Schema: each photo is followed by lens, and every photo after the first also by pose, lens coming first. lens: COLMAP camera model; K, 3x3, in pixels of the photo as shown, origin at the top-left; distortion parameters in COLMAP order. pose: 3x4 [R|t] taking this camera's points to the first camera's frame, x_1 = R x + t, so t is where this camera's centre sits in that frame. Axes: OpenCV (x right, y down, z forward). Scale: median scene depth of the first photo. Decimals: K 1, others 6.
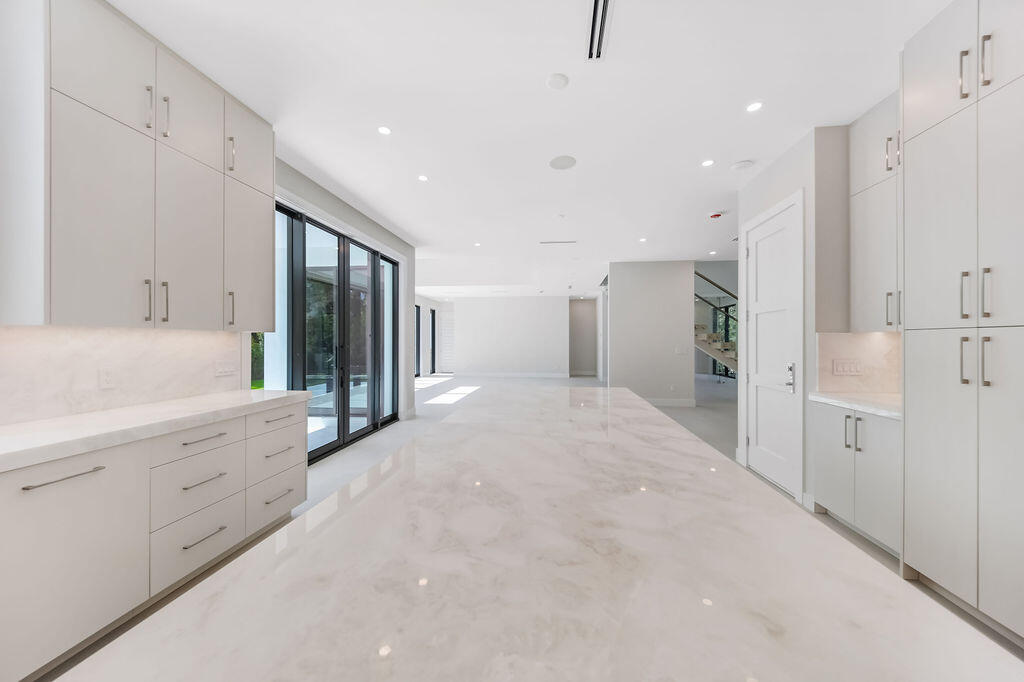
lens RADIAL K [[356.8, 0, 514.7], [0, 356.8, 339.7], [0, 0, 1]] dist [-0.001477, -0.000479]
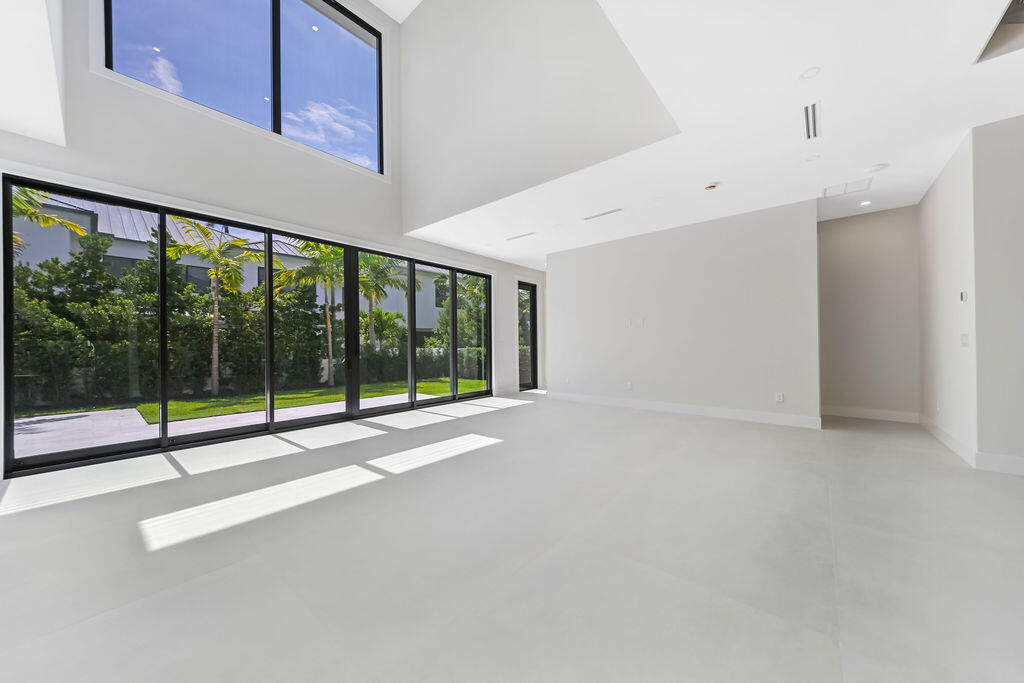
lens RADIAL K [[365.5, 0, 509.7], [0, 365.5, 342.6], [0, 0, 1]] dist [-0.000325, -0.000041]
pose [[0.820423, -0.007691, -0.571705, 0.404092], [0.008444, 0.999963, -0.001334, 0.063439], [0.571695, -0.003733, 0.820458, 1.954766]]
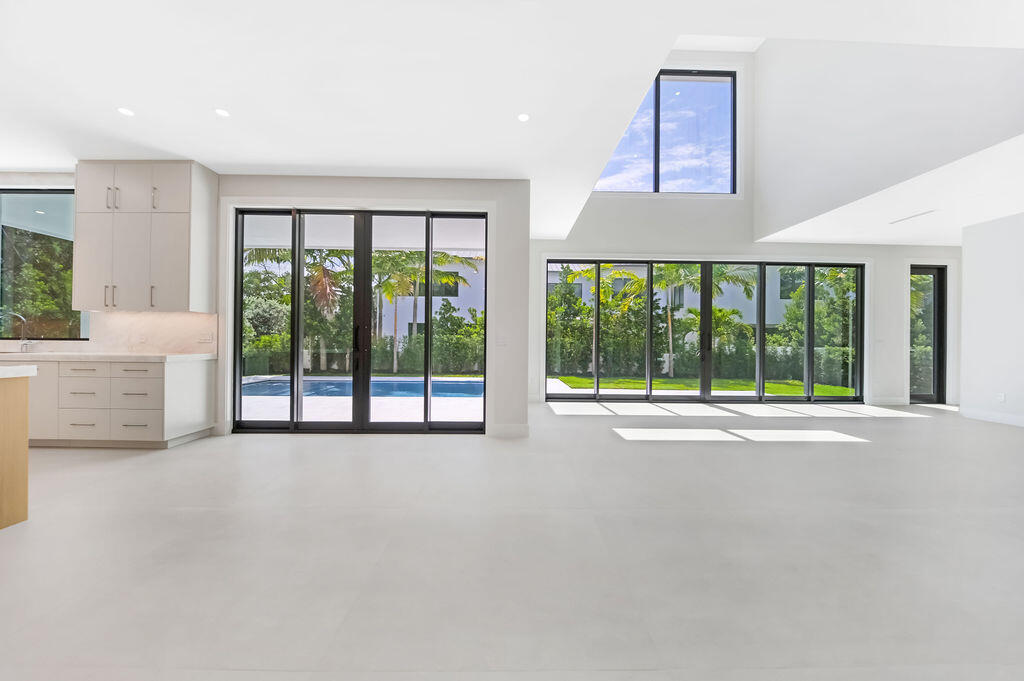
lens RADIAL K [[371.9, 0, 512.0], [0, 371.9, 340.5], [0, 0, 1]] dist [0.000831, -0.007630]
pose [[0.143937, 0.003361, -0.989581, 0.711644], [-0.007128, 0.999972, 0.002359, 0.062095], [0.989561, 0.006714, 0.143957, 1.594427]]
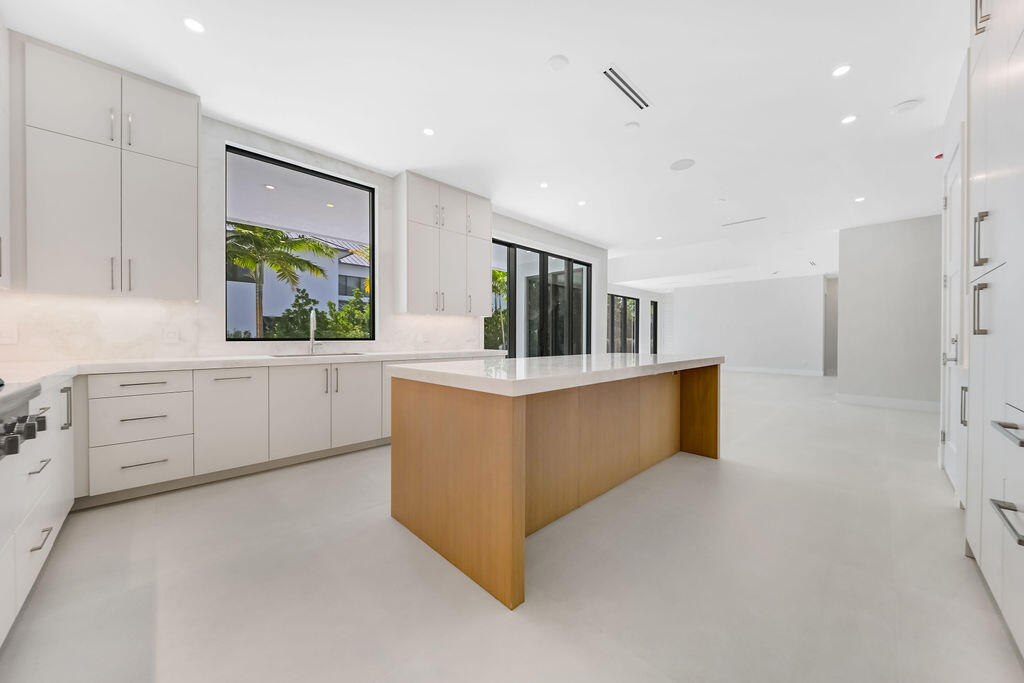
lens RADIAL K [[355.2, 0, 513.3], [0, 355.2, 338.3], [0, 0, 1]] dist [0.000005, 0.000012]
pose [[0.779196, 0.003560, -0.626770, 0.413569], [0.000012, 0.999984, 0.005694, 0.060974], [0.626781, -0.004444, 0.779183, -0.244790]]
